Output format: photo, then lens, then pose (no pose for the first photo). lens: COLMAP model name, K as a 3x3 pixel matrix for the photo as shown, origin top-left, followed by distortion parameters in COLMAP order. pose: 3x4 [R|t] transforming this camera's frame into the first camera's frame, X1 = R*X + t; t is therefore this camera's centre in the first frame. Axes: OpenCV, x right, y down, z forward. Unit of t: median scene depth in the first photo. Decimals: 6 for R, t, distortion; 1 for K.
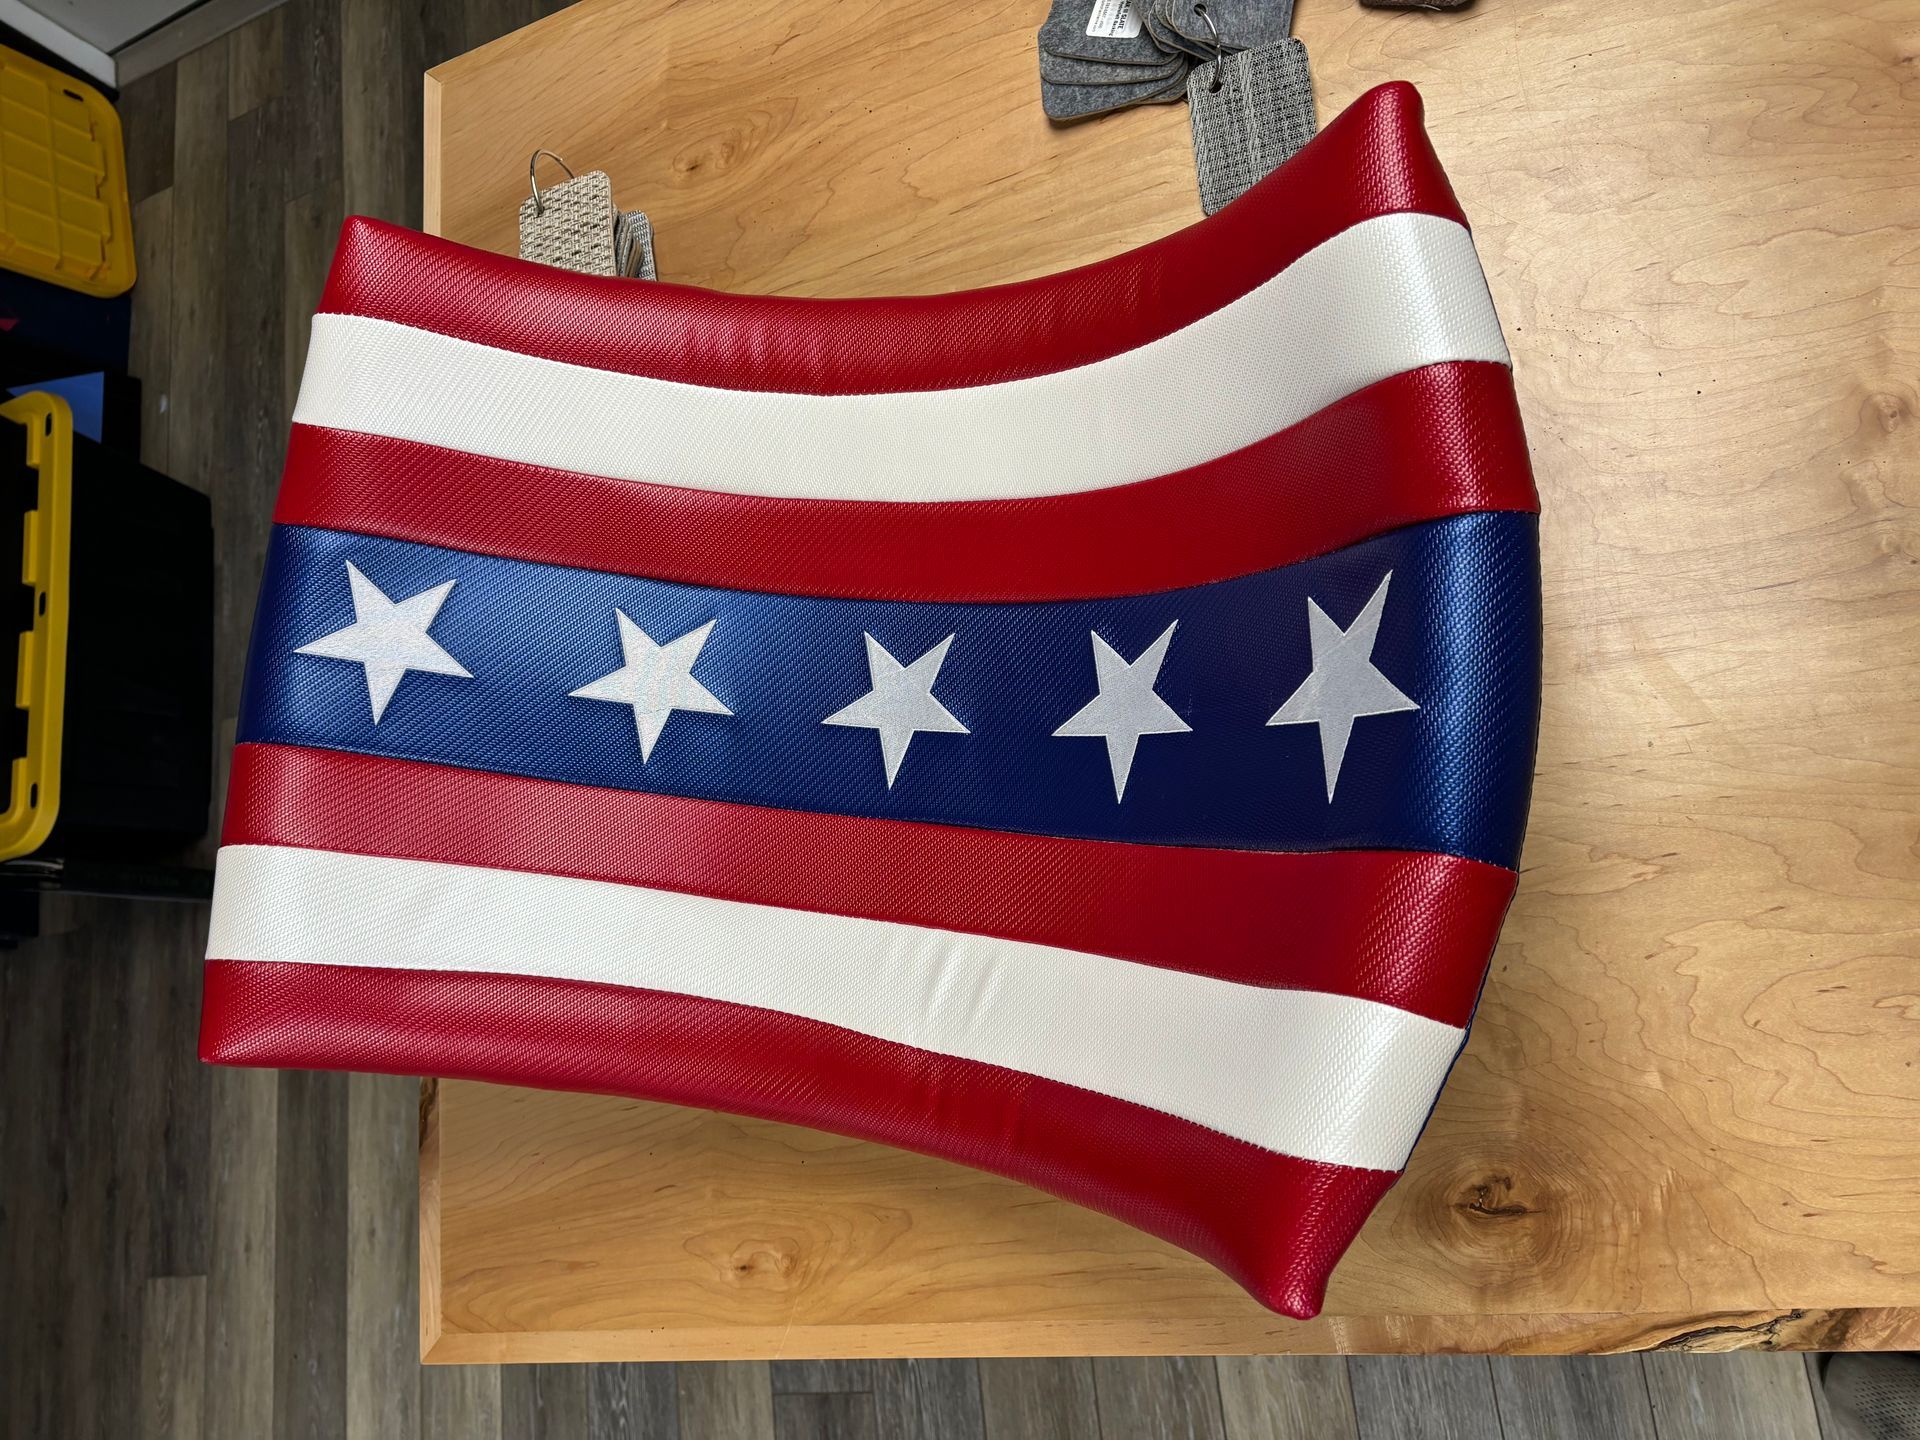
lens RADIAL K [[1462.1, 0, 960.0], [0, 1462.1, 720.0], [0, 0, 1]] dist [0.082019, -0.100489]
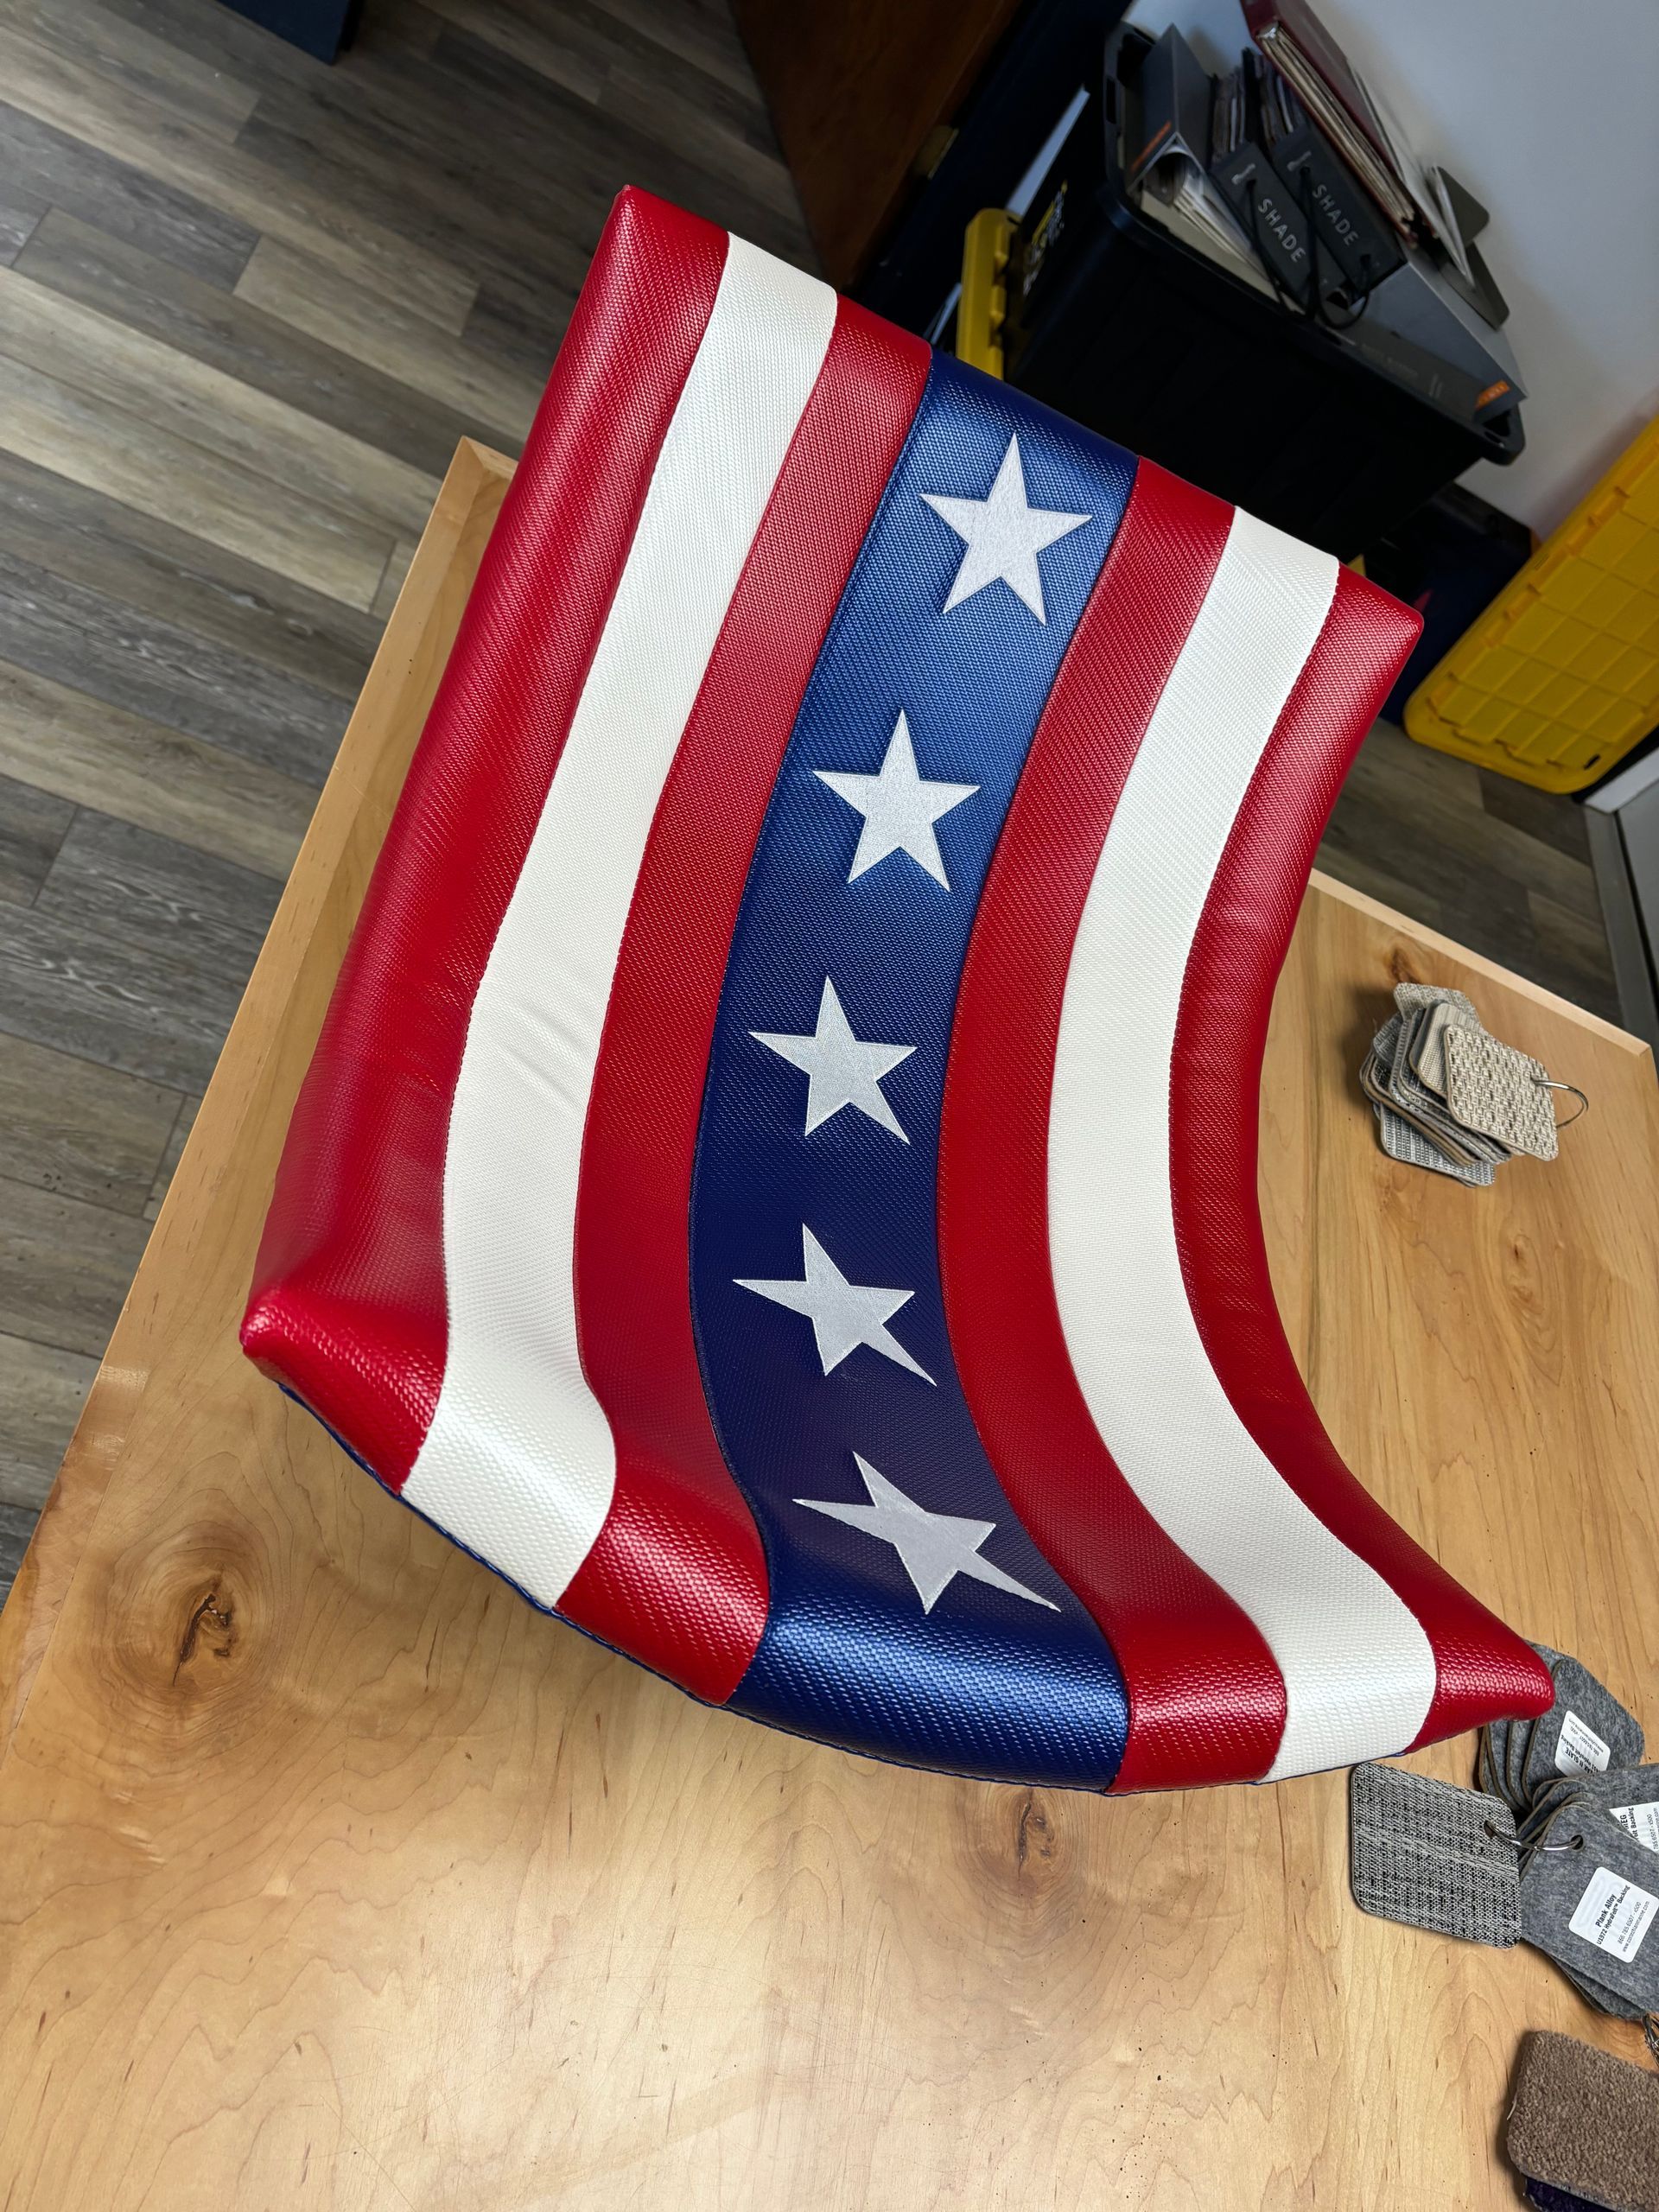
lens RADIAL K [[1684.4, 0, 829.5], [0, 1684.4, 1106.0], [0, 0, 1]] dist [0.082019, -0.100489]
pose [[-0.377340, 0.901181, -0.213276, 0.150305], [-0.910606, -0.402981, -0.091671, 0.181080], [-0.168559, 0.159619, 0.972682, 0.031349]]
